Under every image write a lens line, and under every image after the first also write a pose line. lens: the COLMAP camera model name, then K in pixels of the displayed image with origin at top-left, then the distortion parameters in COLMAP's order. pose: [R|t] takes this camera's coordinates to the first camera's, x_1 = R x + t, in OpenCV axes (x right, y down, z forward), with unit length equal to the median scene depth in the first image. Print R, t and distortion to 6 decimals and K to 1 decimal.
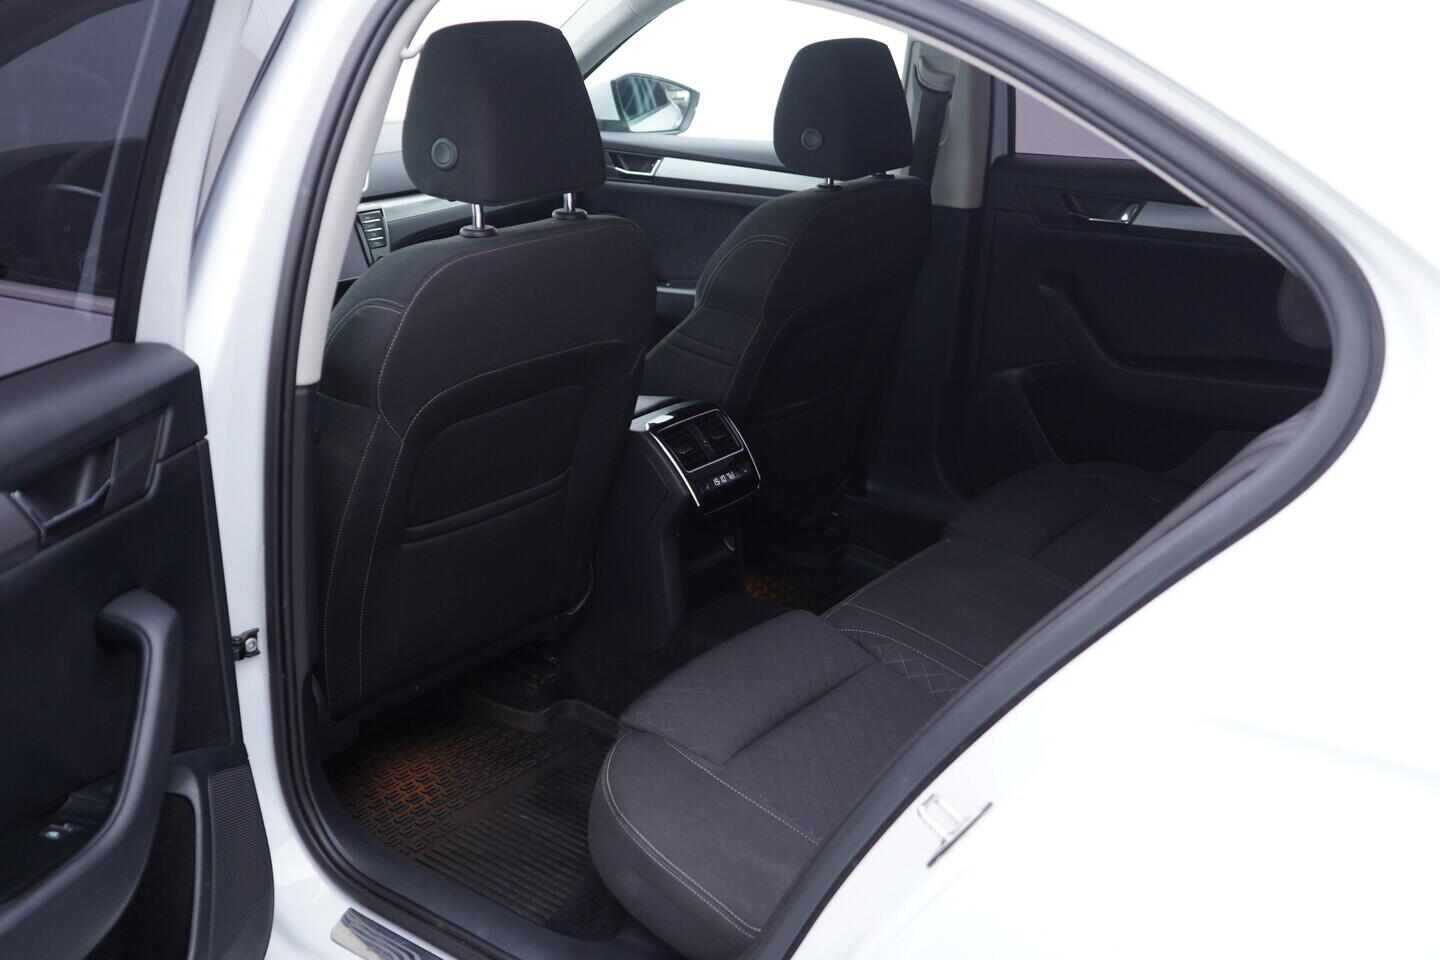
lens RADIAL K [[1492.2, 0, 720.2], [0, 1492.2, 480.2], [0, 0, 1]] dist [-0.007016, 0.000000]
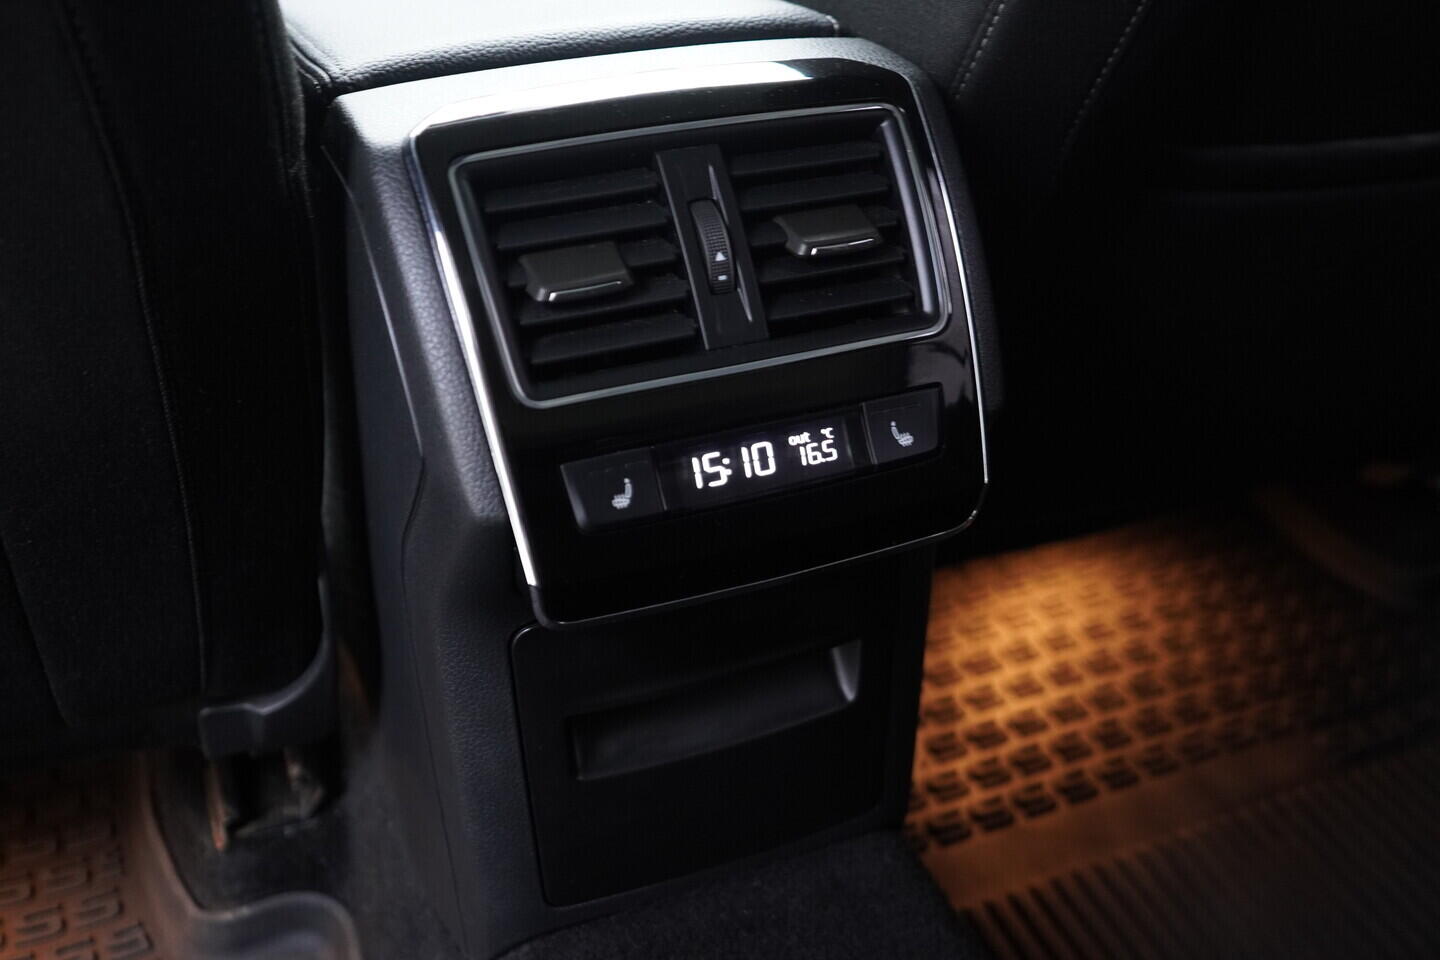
lens RADIAL K [[1492.2, 0, 719.7], [0, 1492.2, 479.0], [0, 0, 1]] dist [-0.007016, 0.000000]
pose [[0.806445, 0.332803, -0.488763, 0.100699], [-0.155145, 0.916707, 0.368208, -0.074360], [0.570593, -0.221110, 0.790907, 0.828080]]
